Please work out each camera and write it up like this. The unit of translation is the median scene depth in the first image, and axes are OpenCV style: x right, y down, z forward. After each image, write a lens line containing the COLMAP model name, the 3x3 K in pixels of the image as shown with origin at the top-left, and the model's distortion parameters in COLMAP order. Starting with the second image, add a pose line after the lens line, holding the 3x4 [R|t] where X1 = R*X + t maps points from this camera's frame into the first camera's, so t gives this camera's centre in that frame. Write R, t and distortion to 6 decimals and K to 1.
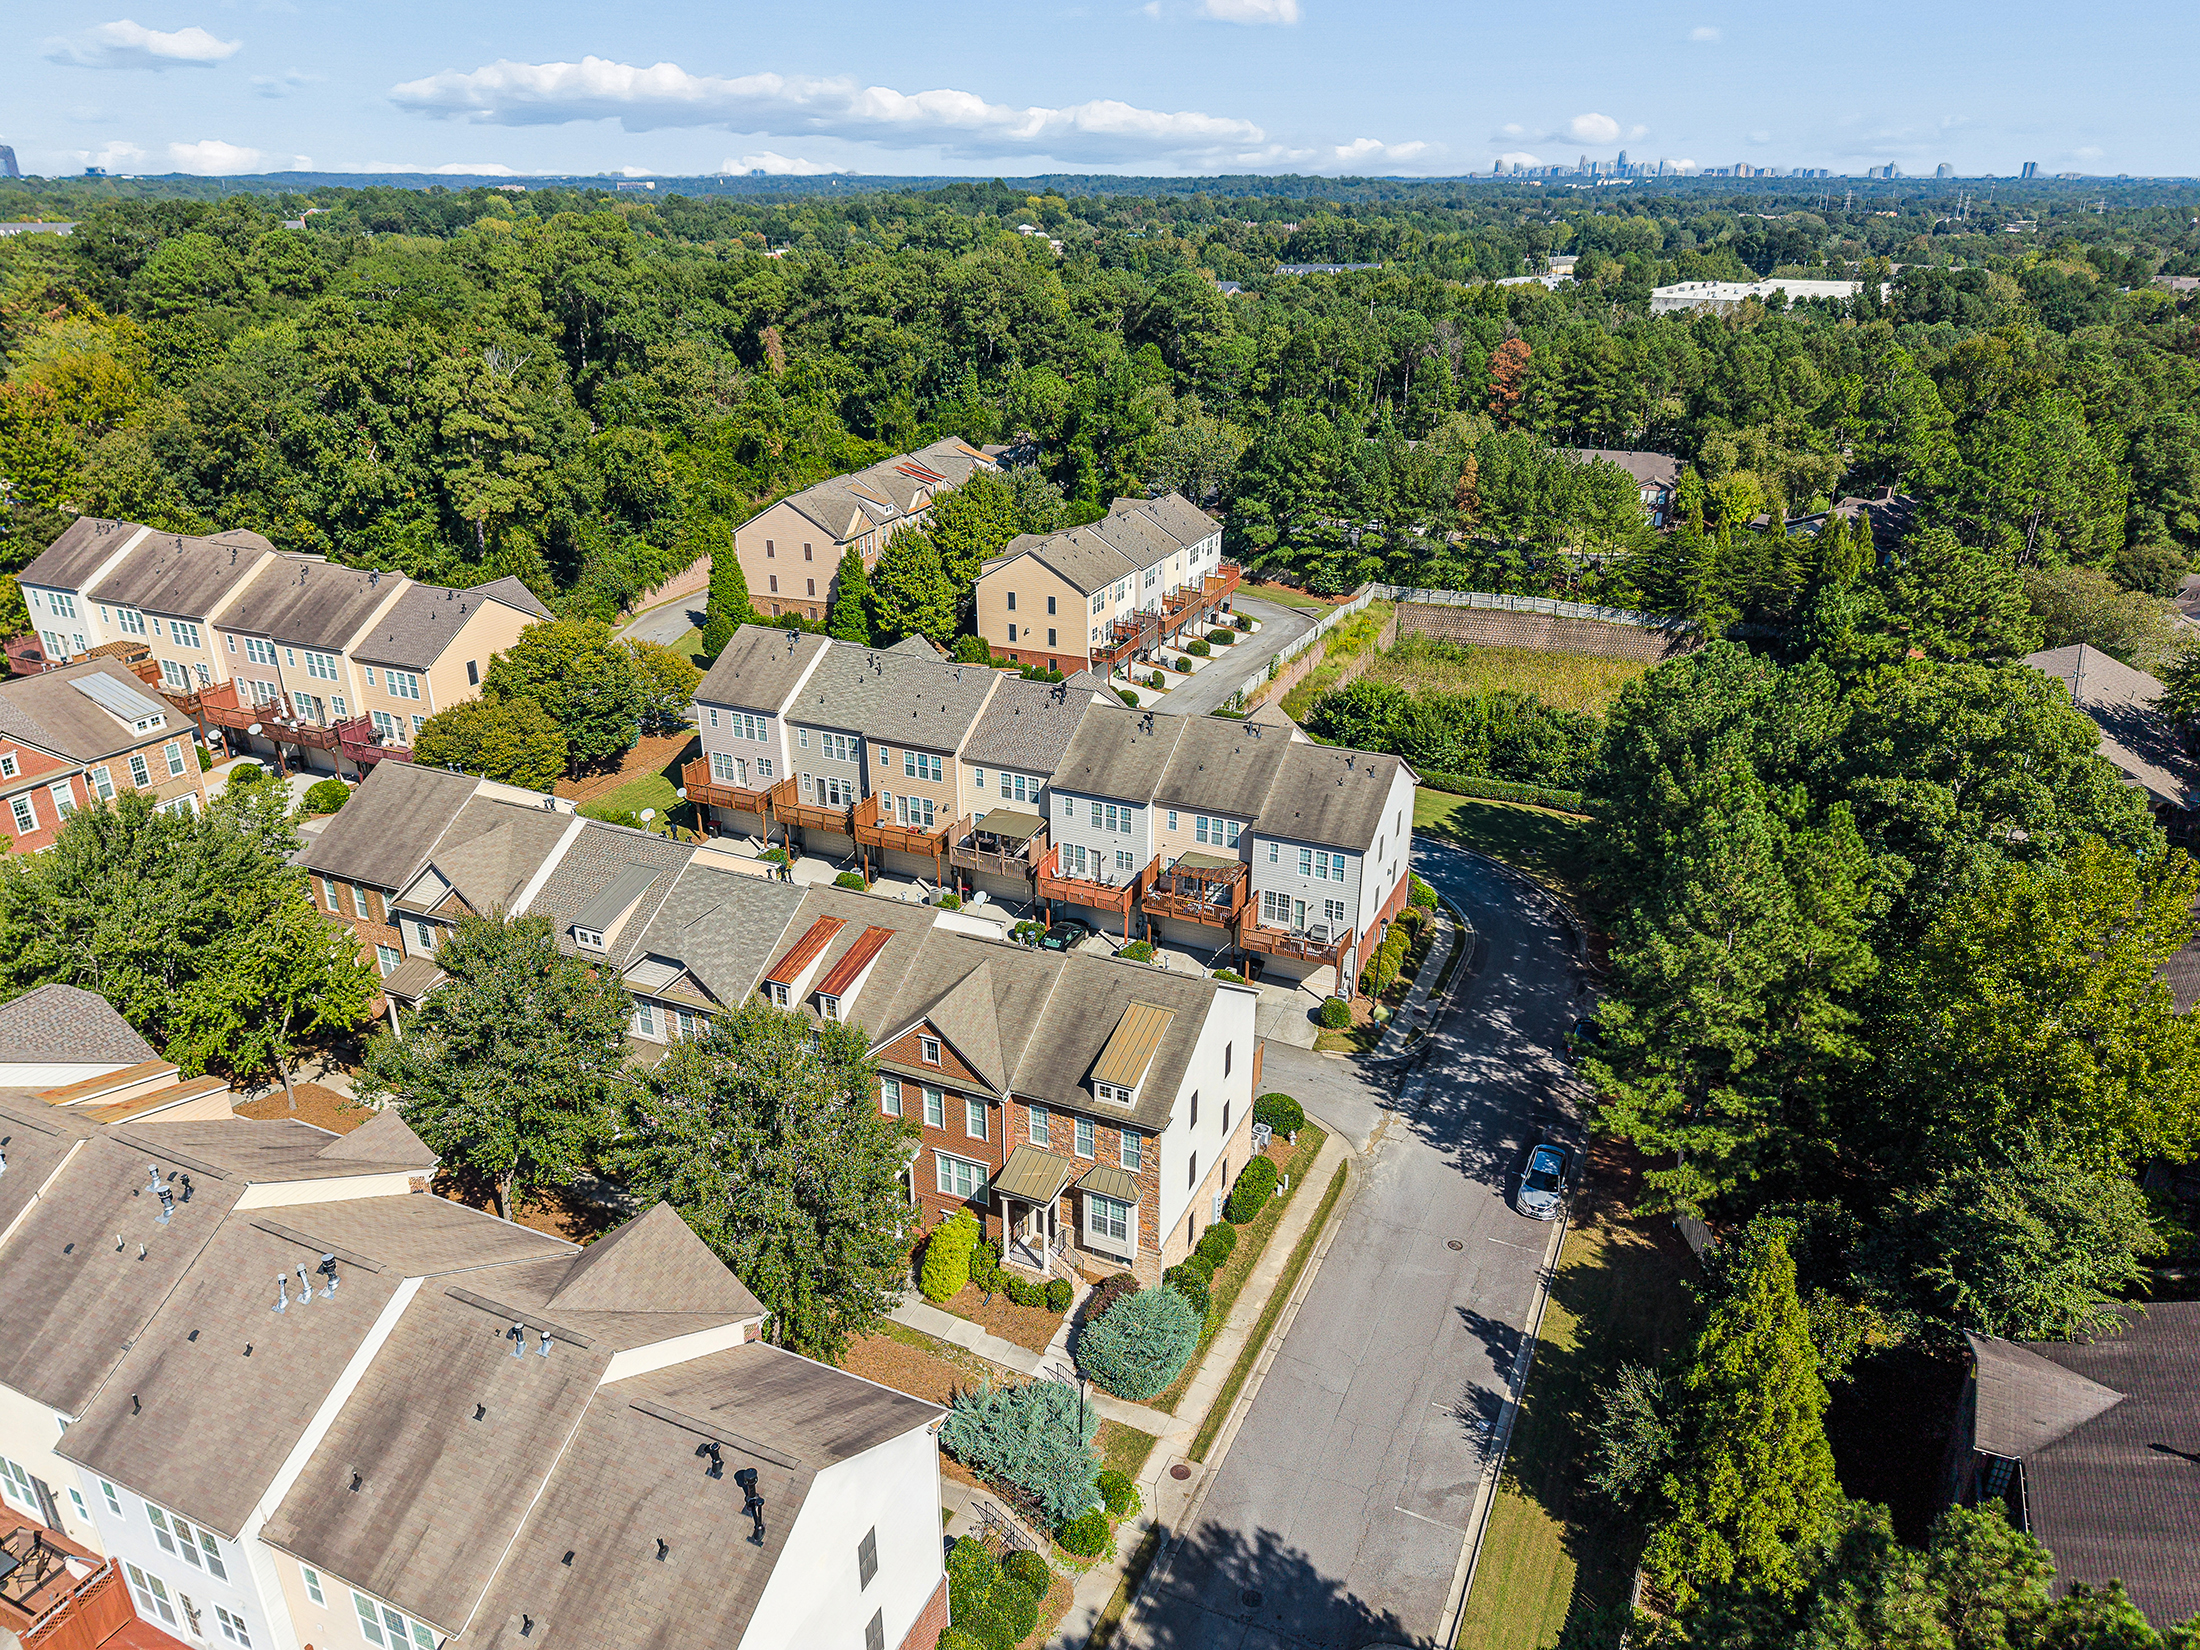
lens RADIAL K [[1487.4, 0, 1084.6], [0, 1487.4, 822.8], [0, 0, 1]] dist [0.005712, -0.014448]
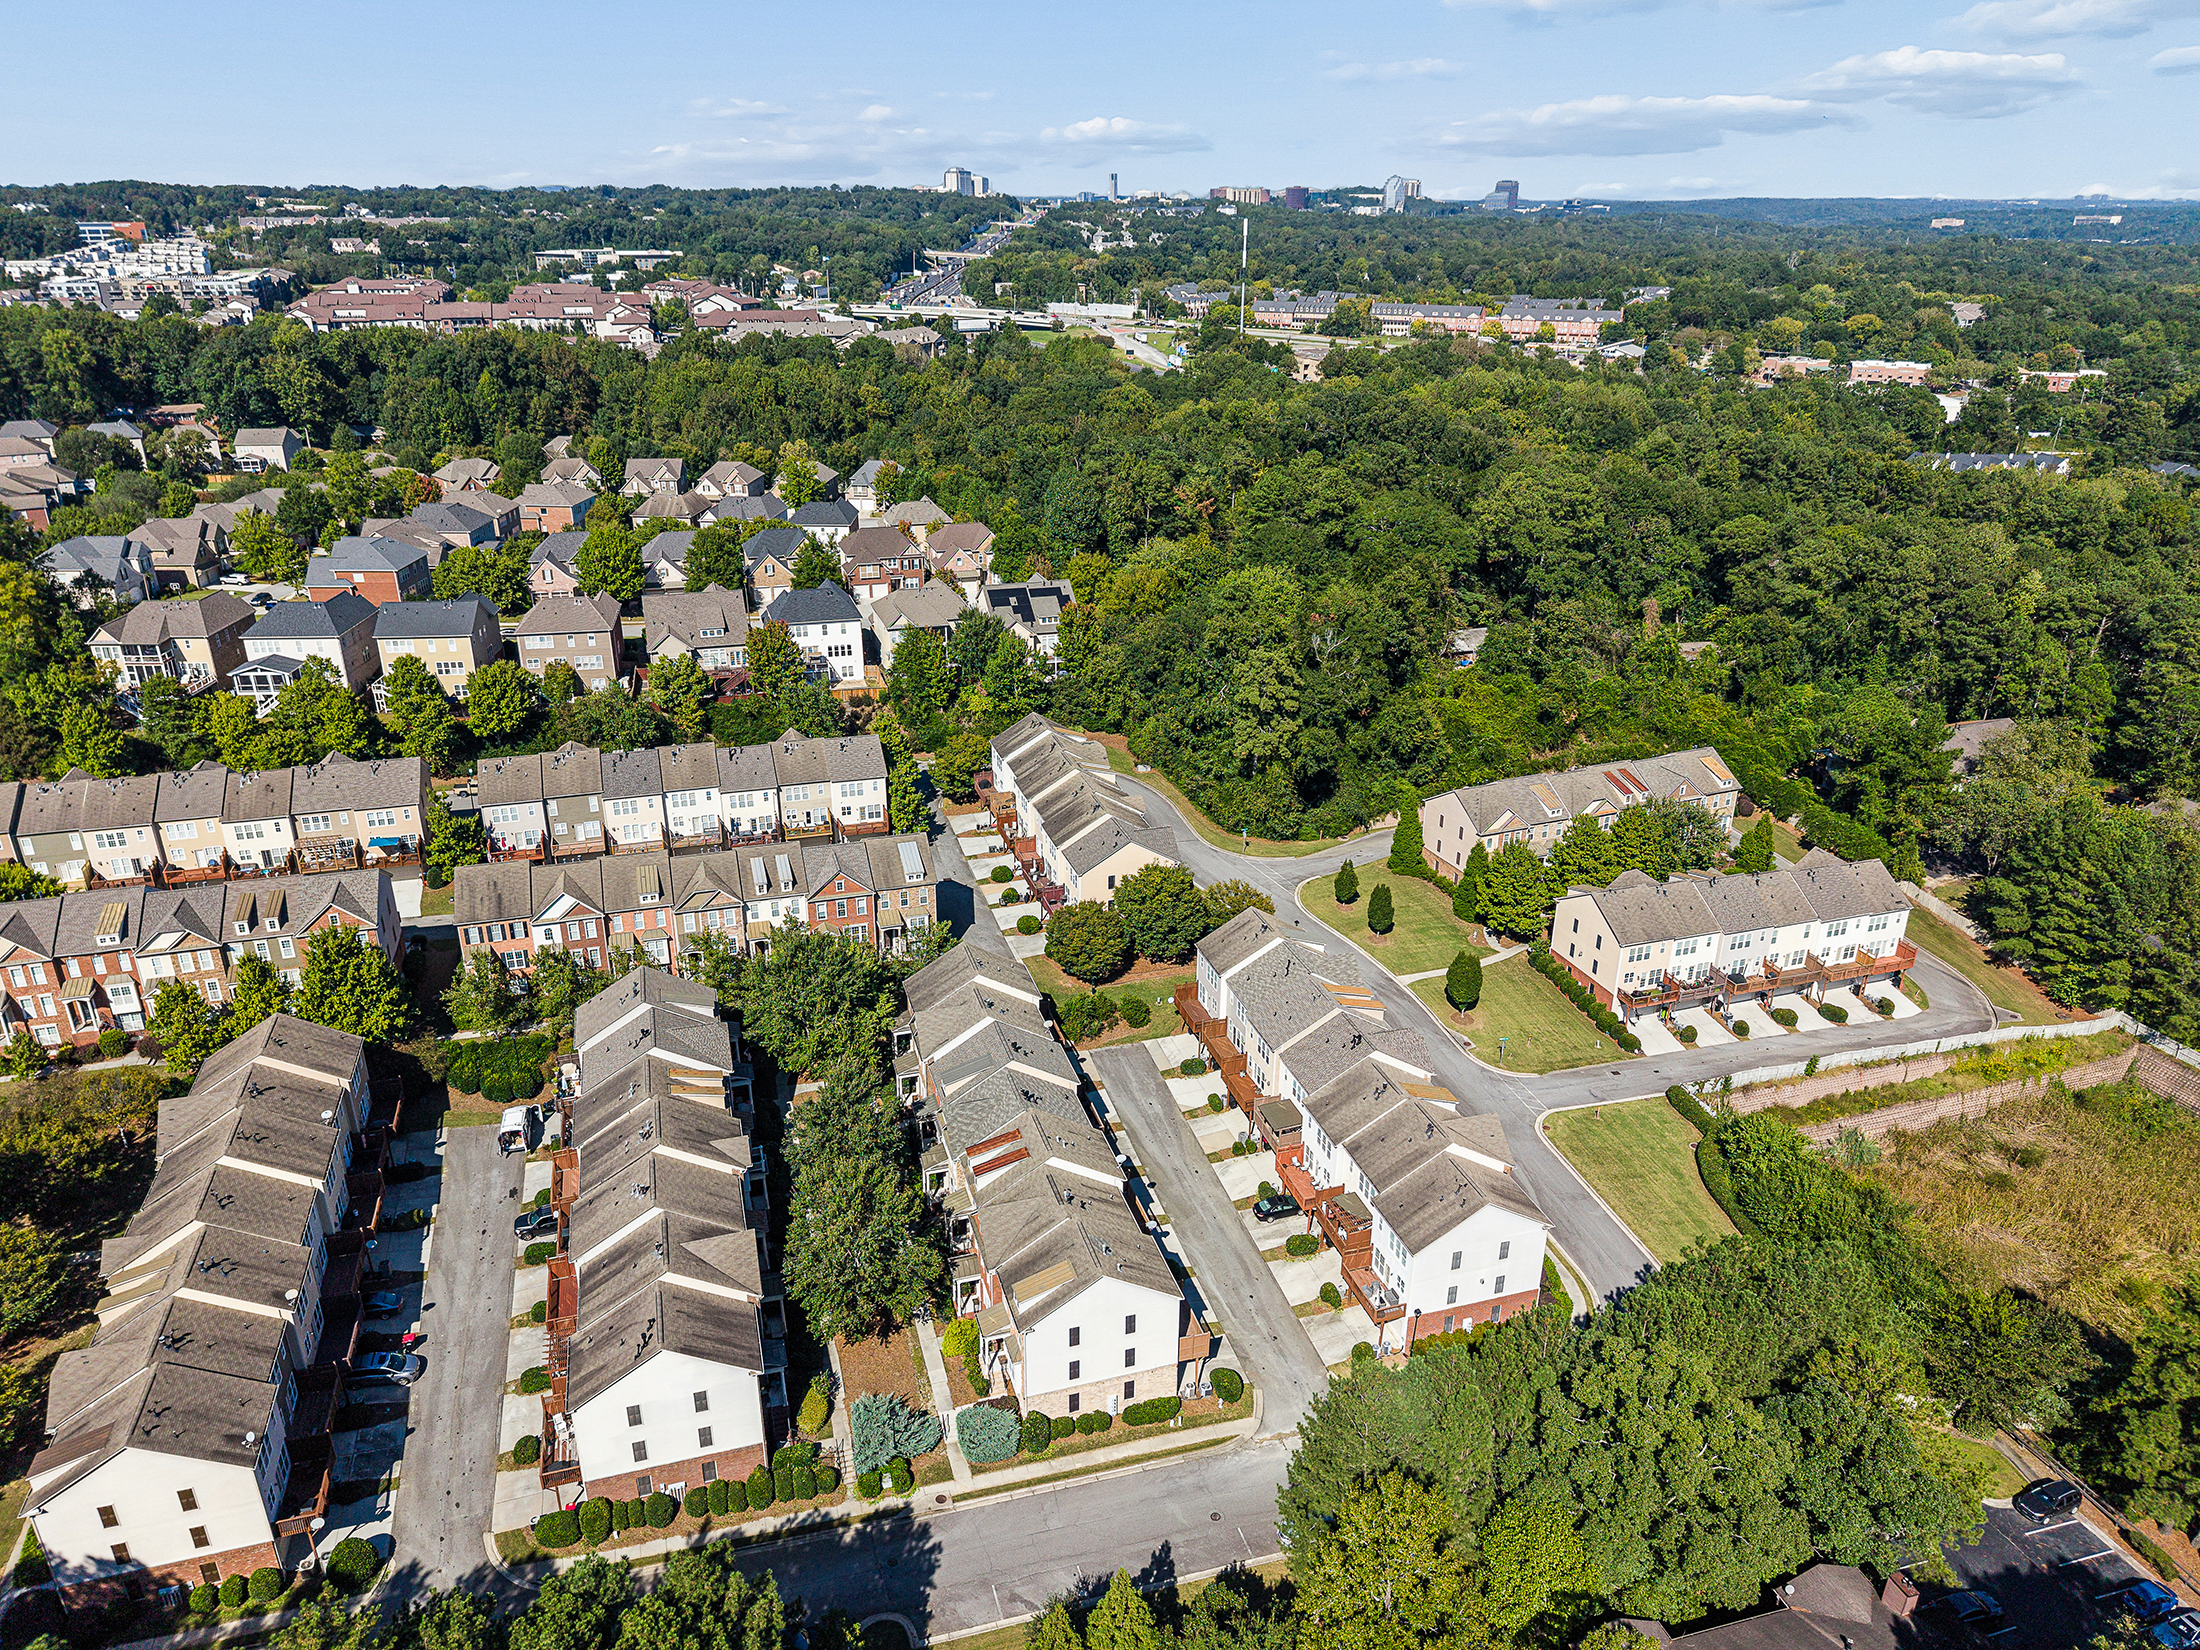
lens RADIAL K [[1416.7, 0, 1097.8], [0, 1416.7, 823.2], [0, 0, 1]] dist [0.011238, -0.000343]
pose [[0.660057, 0.297287, -0.689887, 0.496111], [-0.297852, 0.946660, 0.122962, -0.271926], [0.689643, 0.124323, 0.713397, -0.105173]]
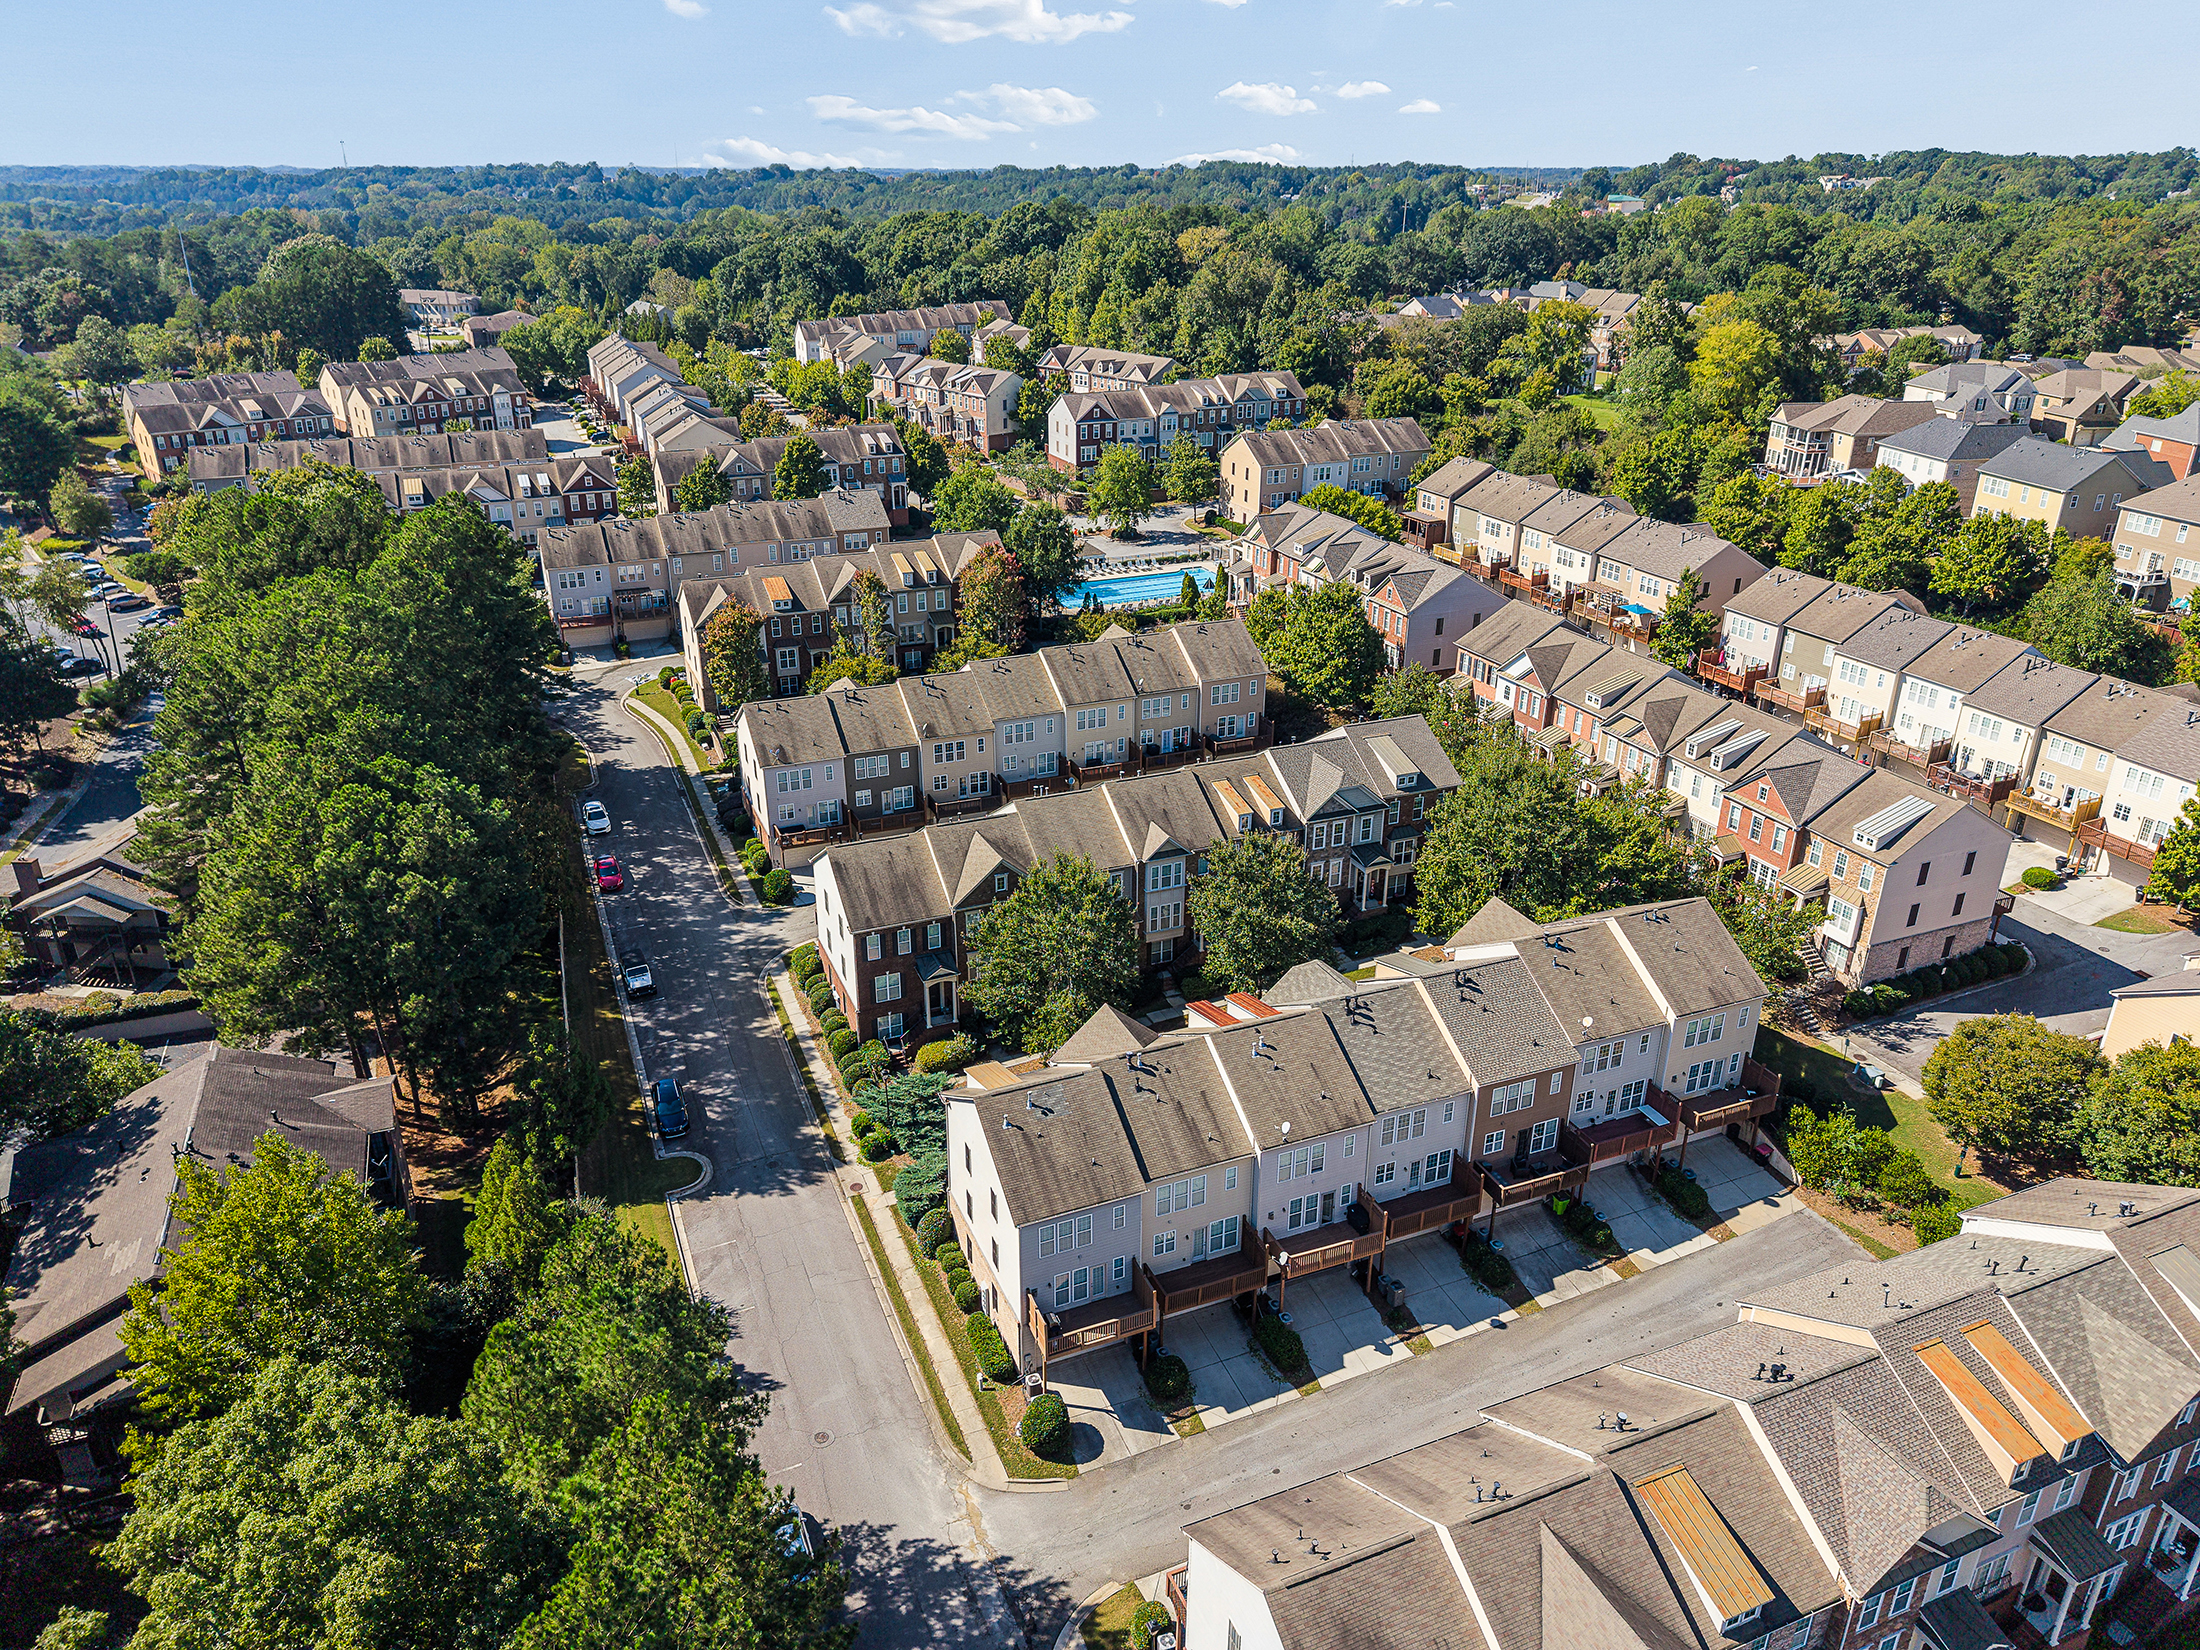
lens RADIAL K [[1487.4, 0, 1083.3], [0, 1487.4, 815.9], [0, 0, 1]] dist [0.005712, -0.014448]
pose [[-0.674978, 0.290470, -0.678257, 0.373549], [-0.292789, 0.738331, 0.607571, -0.391352], [0.677259, 0.608683, -0.413310, 0.674133]]
